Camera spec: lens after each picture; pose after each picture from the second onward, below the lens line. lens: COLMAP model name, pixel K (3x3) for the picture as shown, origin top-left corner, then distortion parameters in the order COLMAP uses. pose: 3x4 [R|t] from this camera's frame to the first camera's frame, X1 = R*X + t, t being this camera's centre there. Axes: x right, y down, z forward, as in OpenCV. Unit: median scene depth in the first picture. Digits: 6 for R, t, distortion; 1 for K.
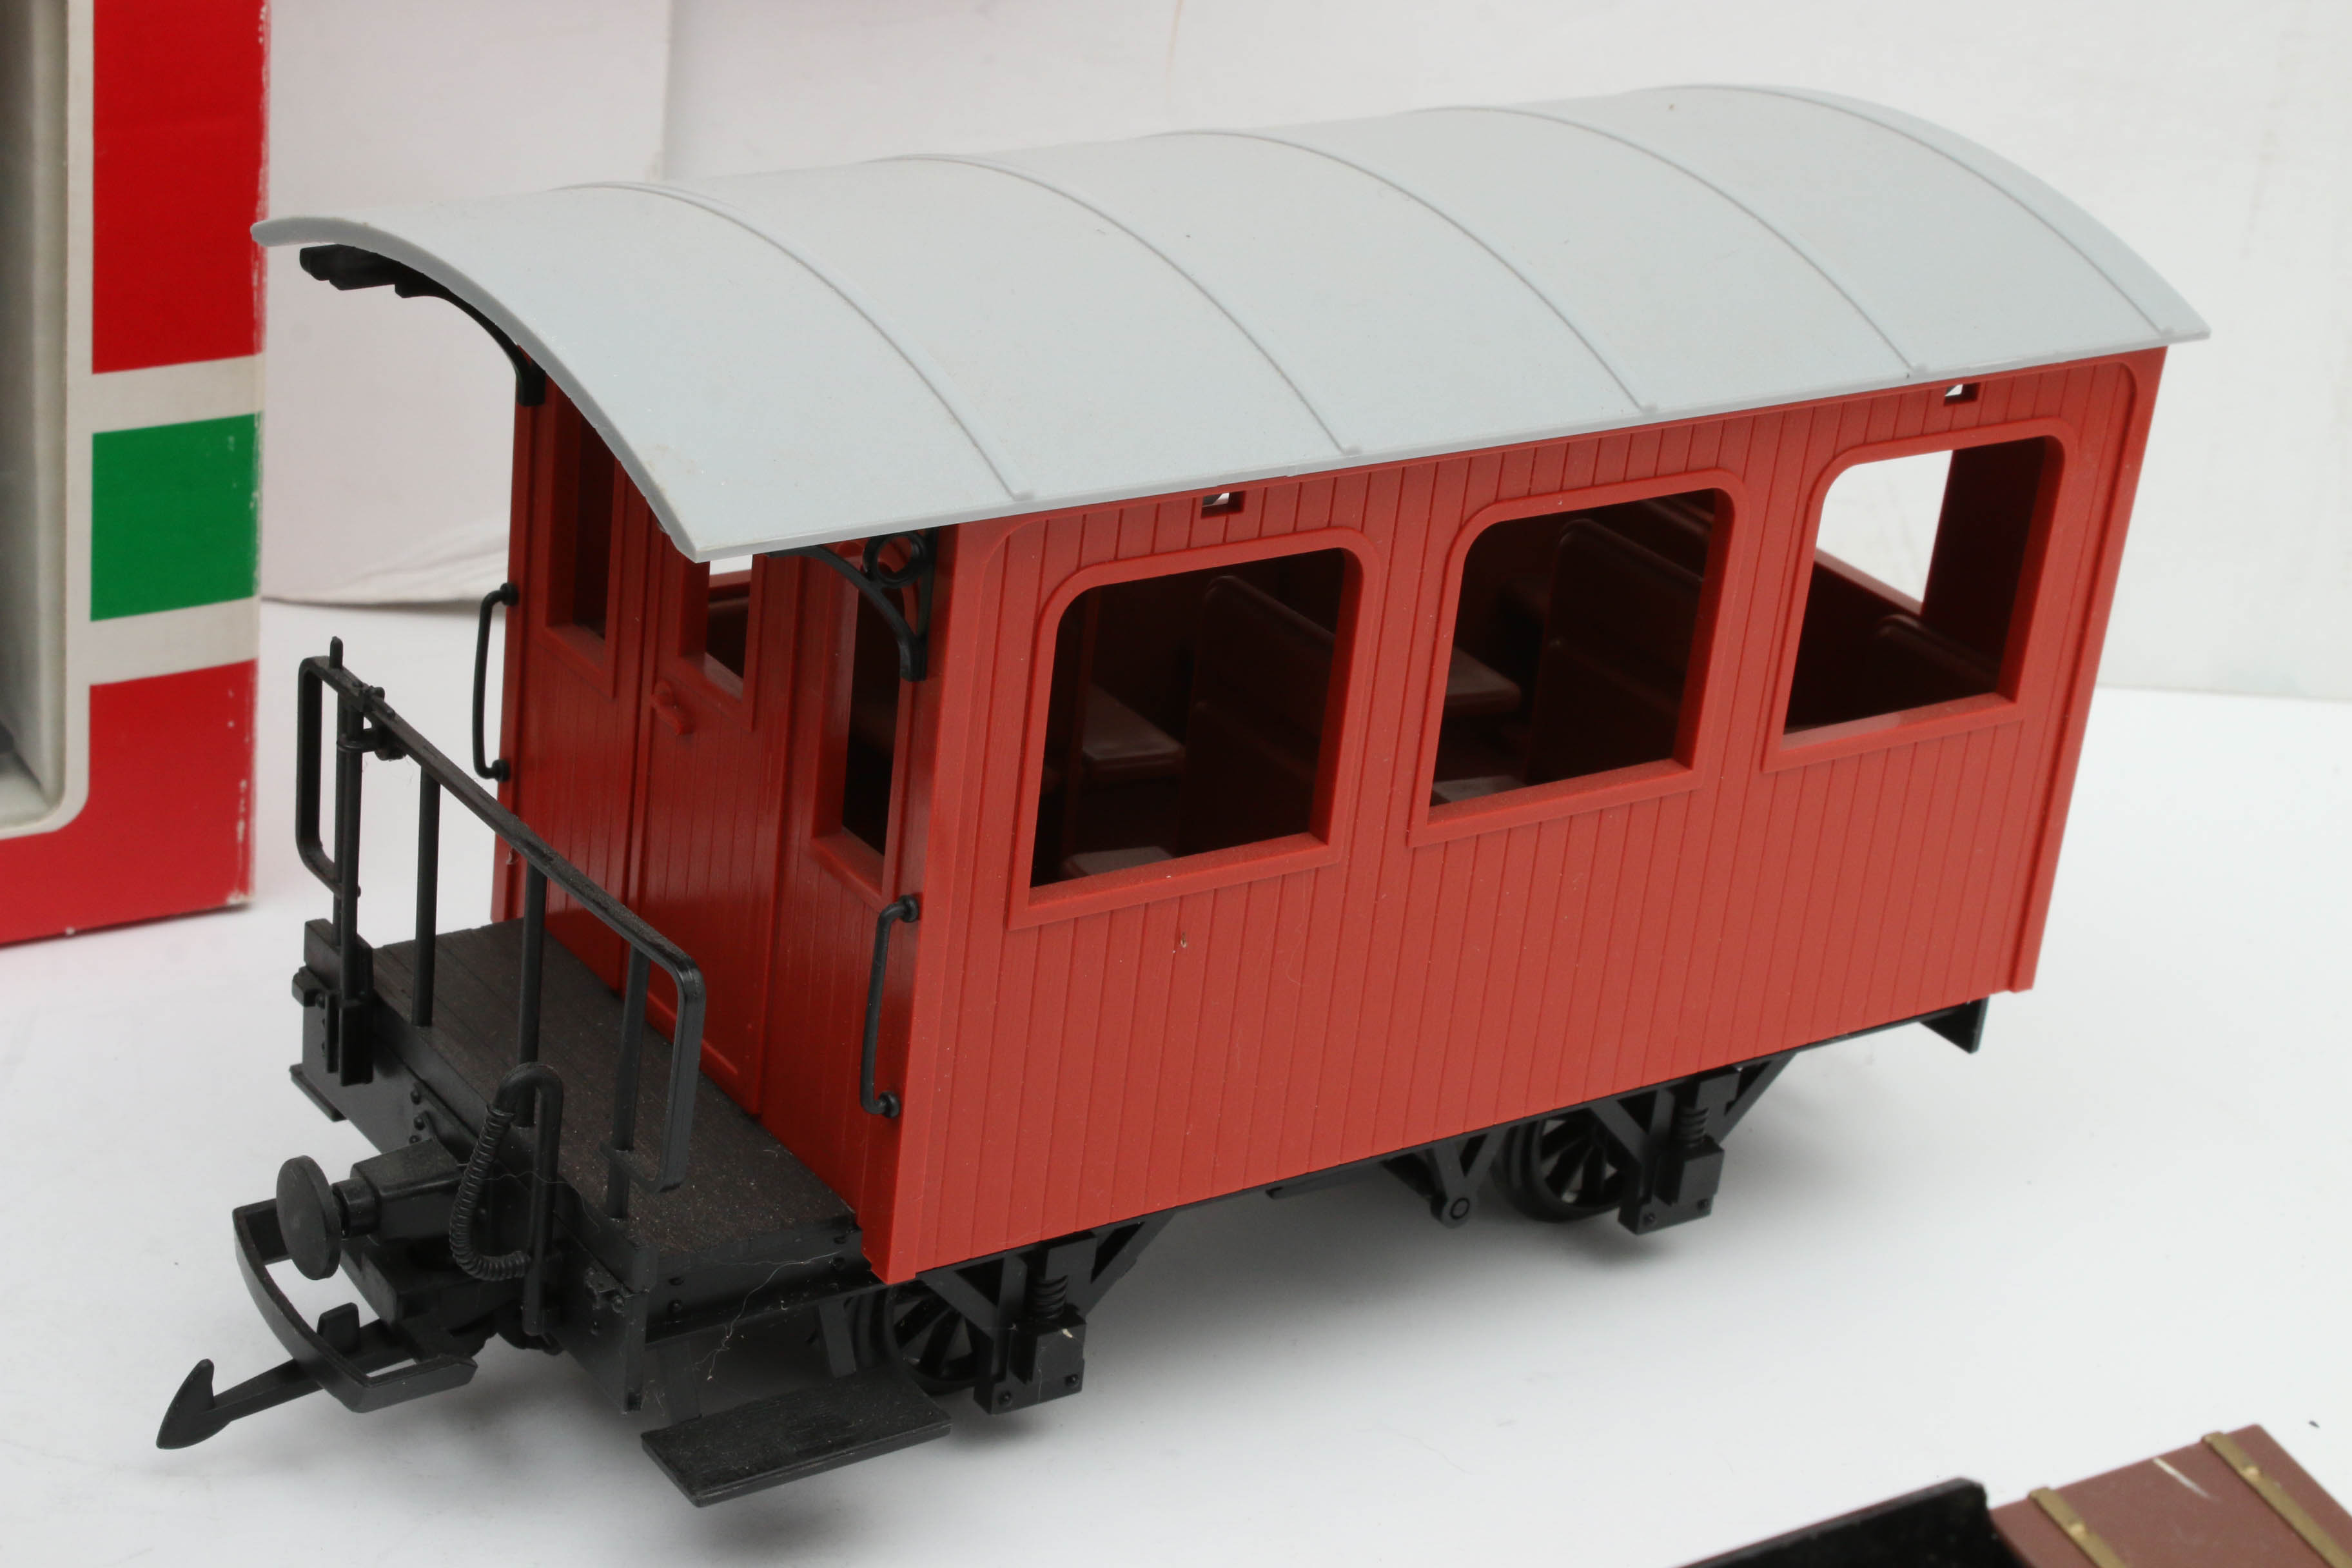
lens RADIAL K [[4328.8, 0, 1177.5], [0, 4328.8, 782.4], [0, 0, 1]] dist [0.027215, 0.000000]
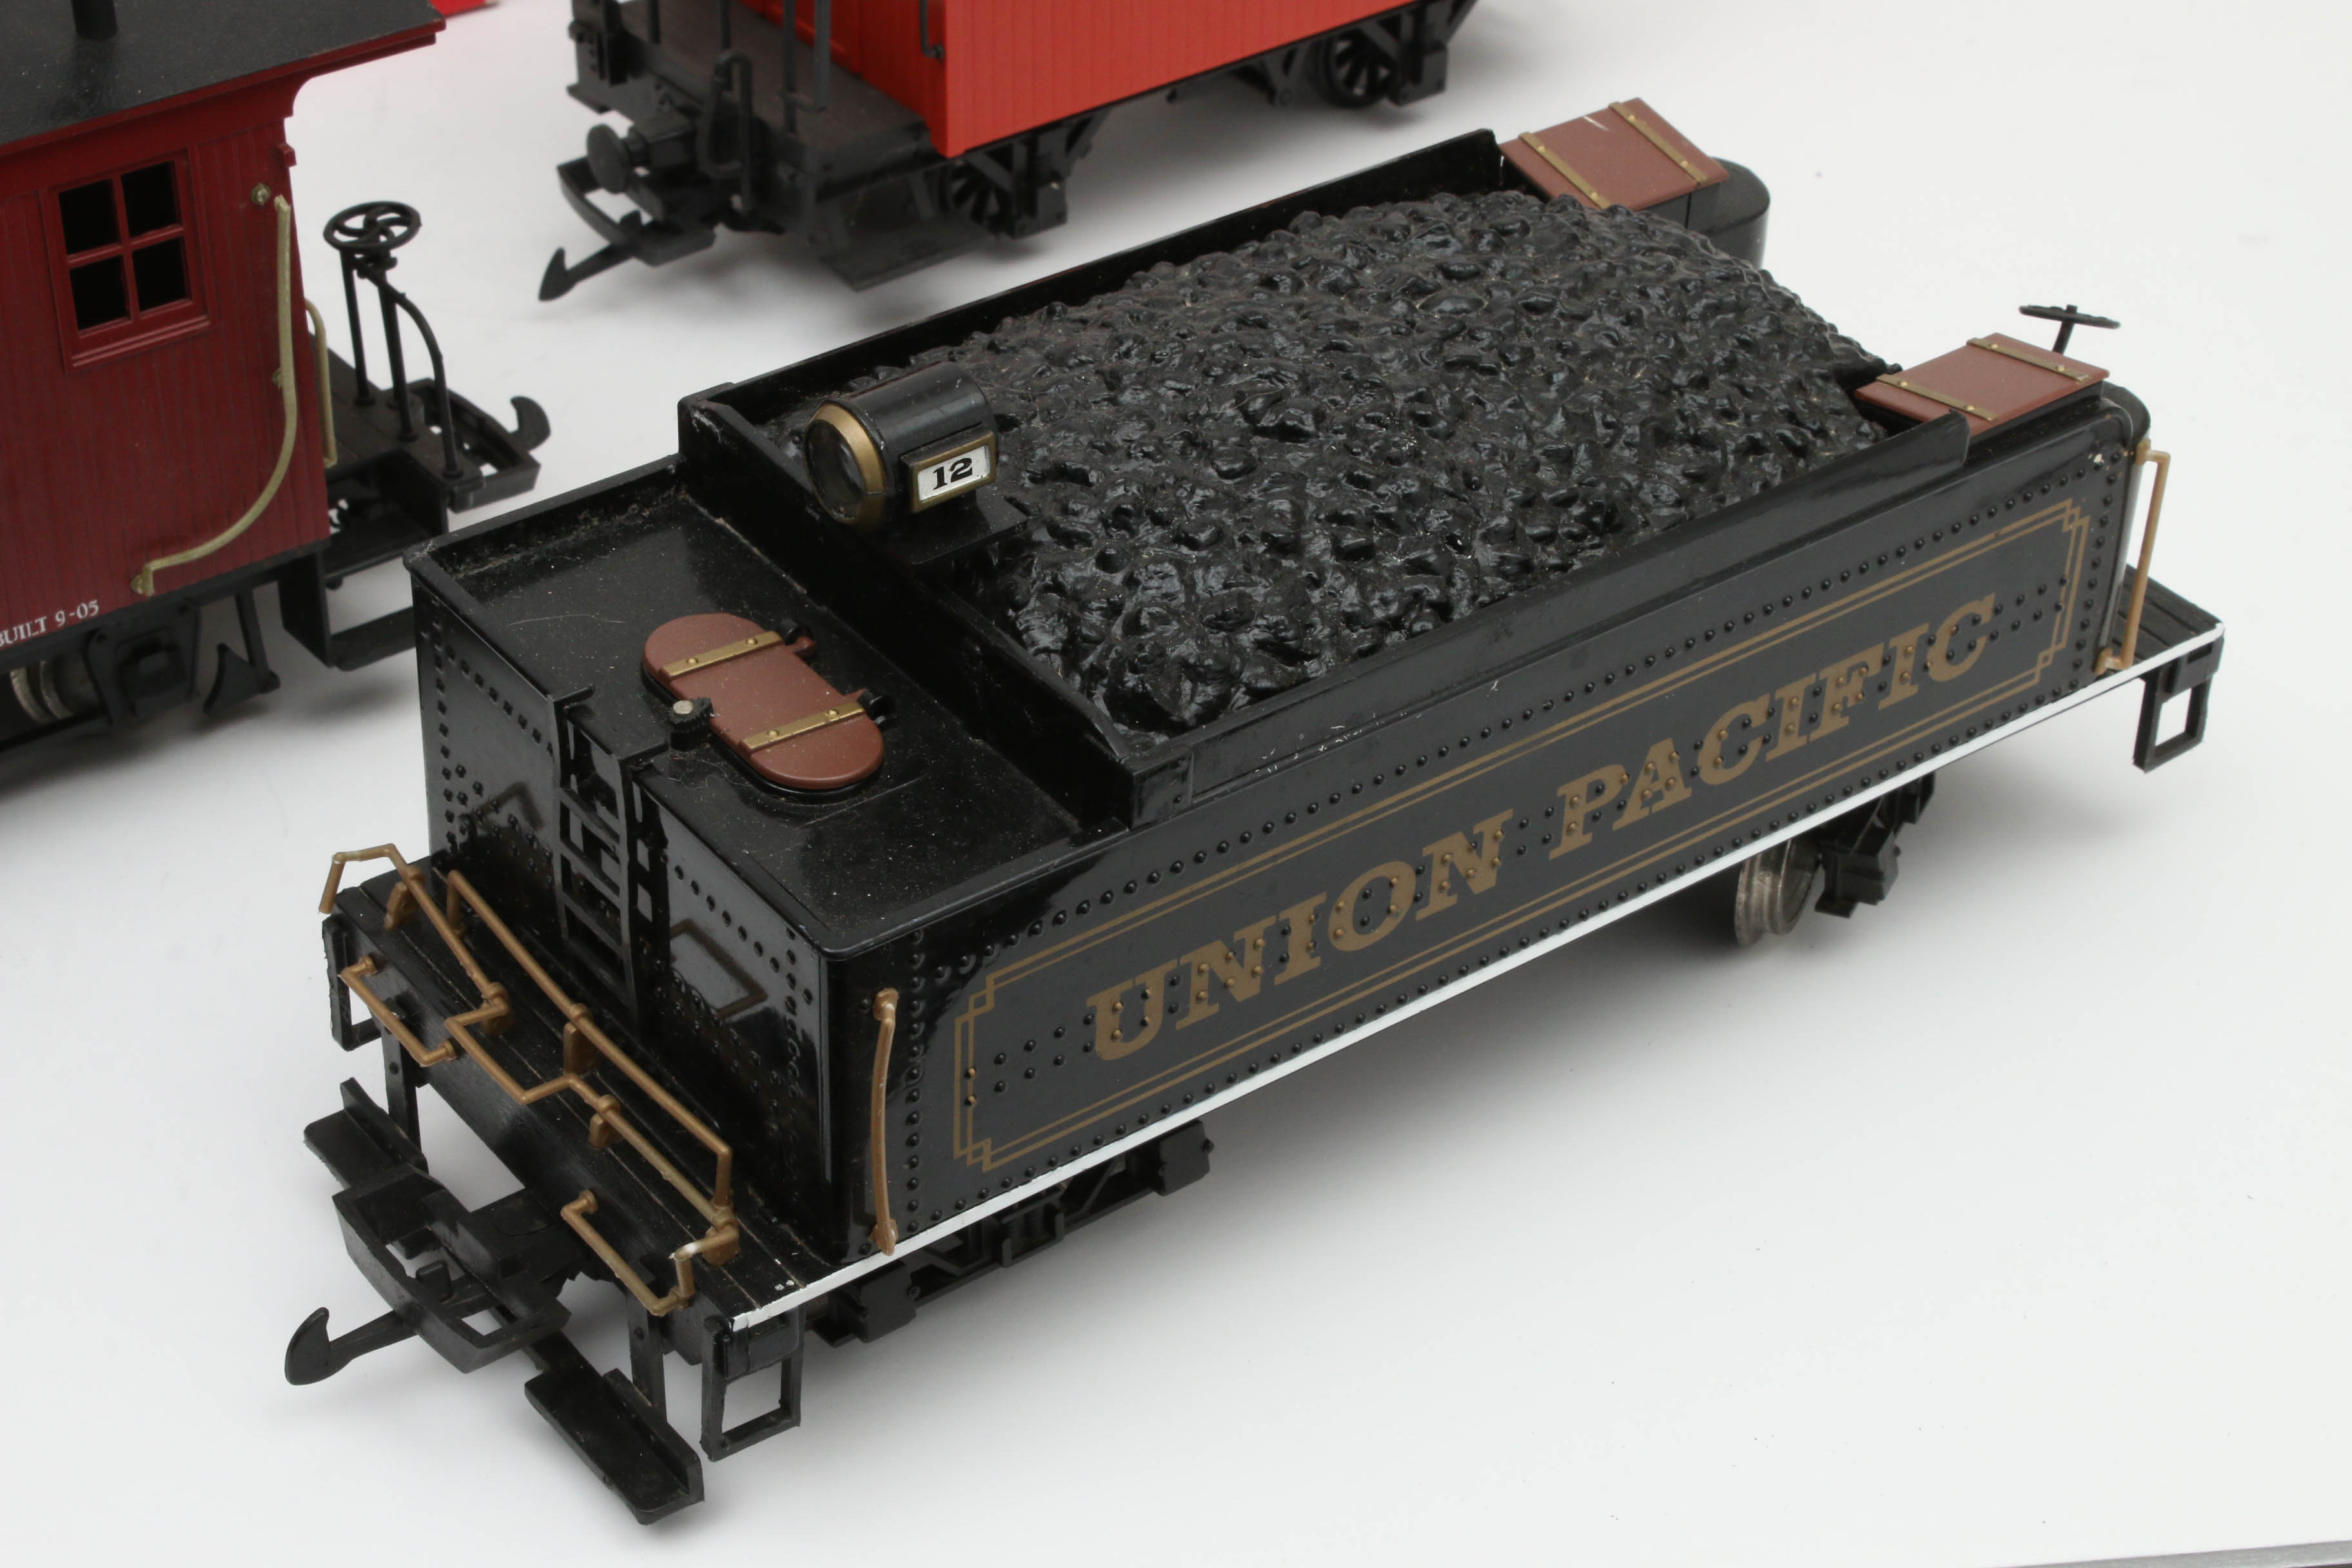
lens RADIAL K [[4419.3, 0, 1161.9], [0, 4419.3, 782.7], [0, 0, 1]] dist [0.004512, 0.000000]
pose [[0.994378, -0.105024, -0.013532, 0.015295], [0.105670, 0.975874, 0.191061, 0.029585], [-0.006860, -0.191417, 0.981485, -0.758715]]
